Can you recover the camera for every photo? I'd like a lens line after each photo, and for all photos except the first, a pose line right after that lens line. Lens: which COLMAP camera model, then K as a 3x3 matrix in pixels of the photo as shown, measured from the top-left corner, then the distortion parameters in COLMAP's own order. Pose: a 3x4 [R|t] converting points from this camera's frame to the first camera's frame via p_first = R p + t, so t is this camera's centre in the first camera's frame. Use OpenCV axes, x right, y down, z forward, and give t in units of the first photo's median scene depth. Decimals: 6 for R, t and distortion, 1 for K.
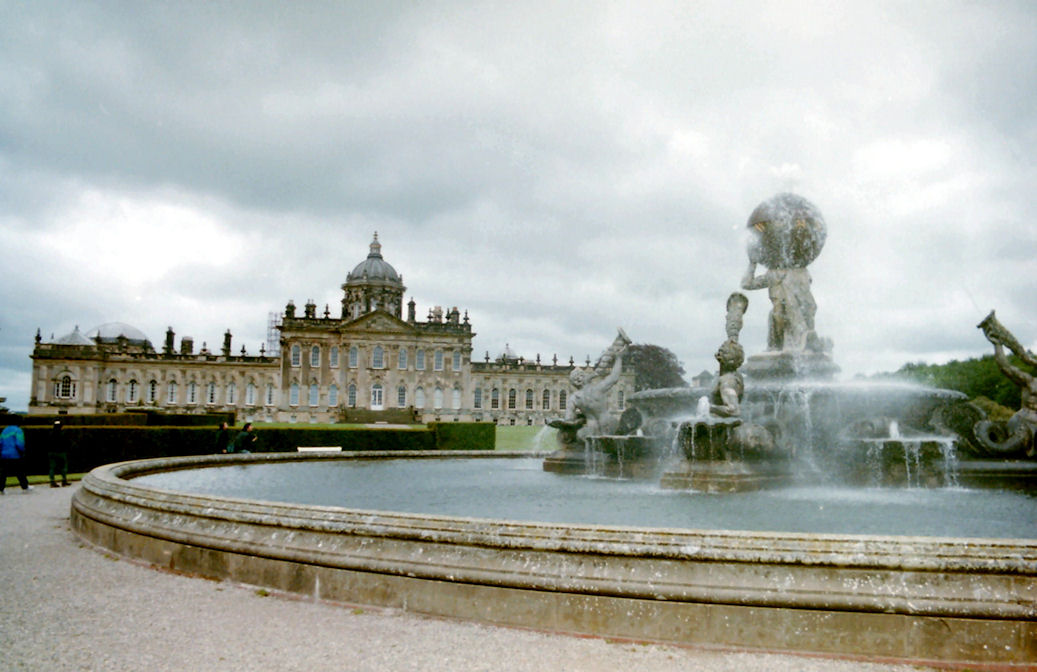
lens RADIAL K [[791.9, 0, 518.5], [0, 791.9, 336.0], [0, 0, 1]] dist [-0.000950, 0.000058]
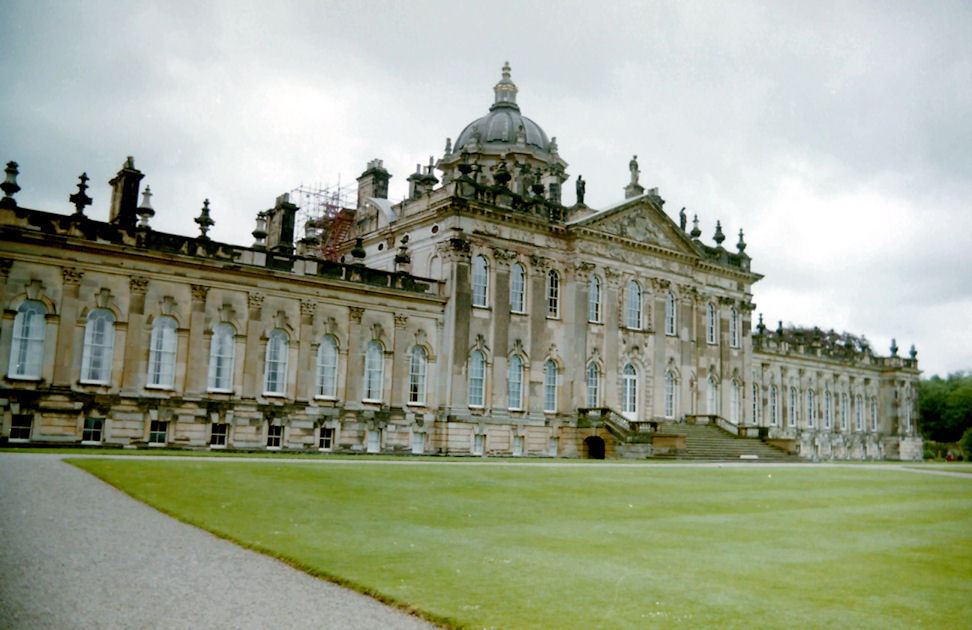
lens RADIAL K [[742.3, 0, 486.0], [0, 742.3, 315.0], [0, 0, 1]] dist [-0.000950, 0.000058]
pose [[0.924644, 0.083433, 0.371582, -0.410599], [-0.077184, 0.996513, -0.031685, 0.053139], [-0.372930, 0.000617, 0.927859, 0.651415]]
